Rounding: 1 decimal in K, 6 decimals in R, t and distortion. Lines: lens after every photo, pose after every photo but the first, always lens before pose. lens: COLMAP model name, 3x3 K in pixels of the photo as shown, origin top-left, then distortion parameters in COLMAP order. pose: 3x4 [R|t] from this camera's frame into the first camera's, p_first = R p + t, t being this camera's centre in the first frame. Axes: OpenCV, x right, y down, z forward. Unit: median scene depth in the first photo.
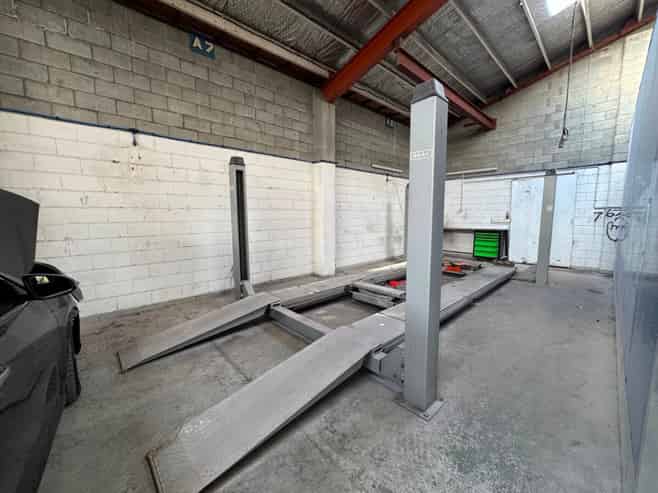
lens RADIAL K [[261.9, 0, 329.0], [0, 261.9, 246.5], [0, 0, 1]] dist [0.000397, 0.000089]
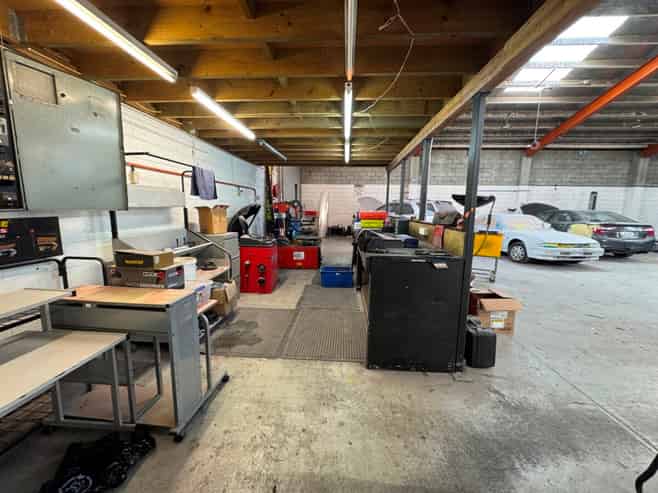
lens RADIAL K [[261.9, 0, 329.0], [0, 261.9, 246.5], [0, 0, 1]] dist [0.000397, 0.000089]
pose [[0.687959, 0.128295, -0.714320, -0.206383], [-0.110984, 0.991272, 0.071149, 0.378993], [0.717213, 0.030330, 0.696193, -3.035951]]
